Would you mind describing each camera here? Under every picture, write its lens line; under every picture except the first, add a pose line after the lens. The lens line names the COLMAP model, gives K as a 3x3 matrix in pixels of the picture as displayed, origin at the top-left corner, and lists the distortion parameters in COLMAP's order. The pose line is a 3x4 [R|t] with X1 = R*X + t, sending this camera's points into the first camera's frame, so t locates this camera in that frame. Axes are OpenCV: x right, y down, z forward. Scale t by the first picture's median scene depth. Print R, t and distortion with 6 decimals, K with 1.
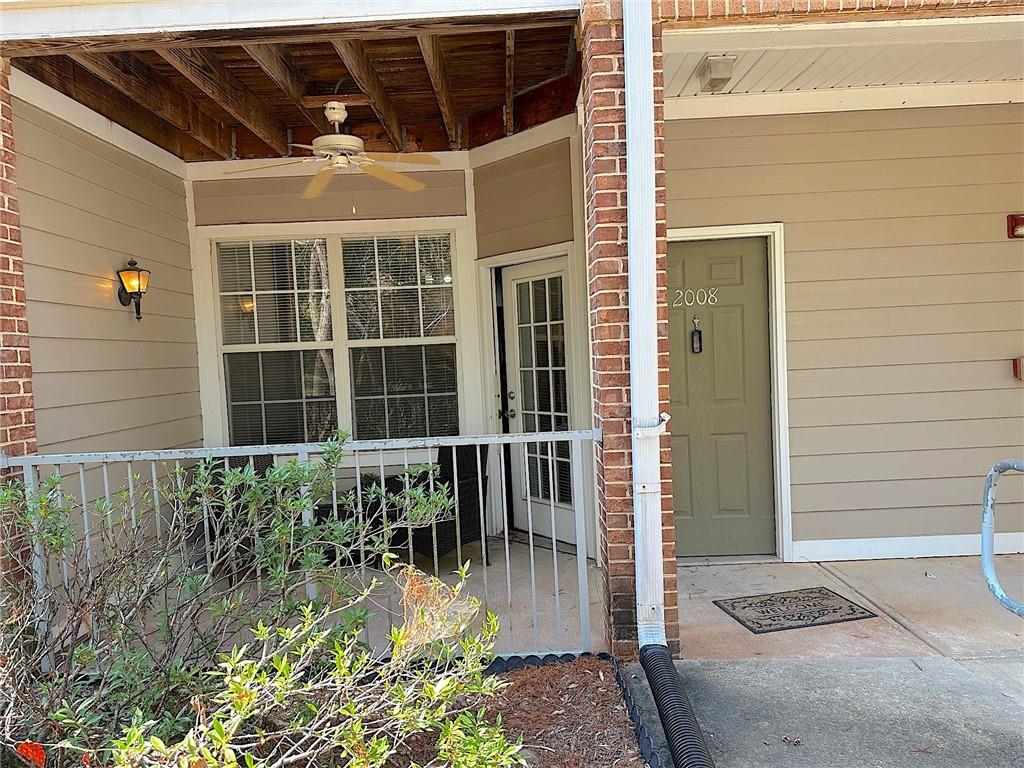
lens RADIAL K [[727.6, 0, 524.1], [0, 727.6, 384.1], [0, 0, 1]] dist [0.054274, -0.065008]
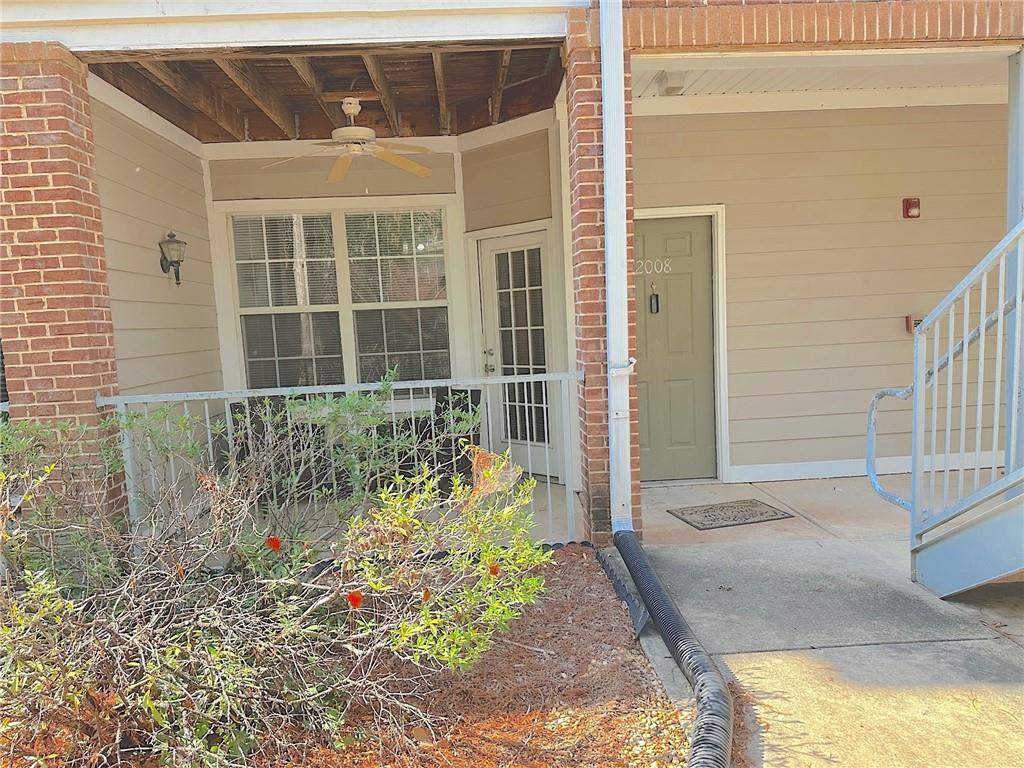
lens RADIAL K [[727.8, 0, 522.8], [0, 727.8, 386.6], [0, 0, 1]] dist [0.067075, -0.084653]
pose [[0.997852, -0.009804, 0.064778, -0.072538], [0.006589, 0.998744, 0.049666, 0.021470], [-0.065183, -0.049133, 0.996663, -0.236861]]
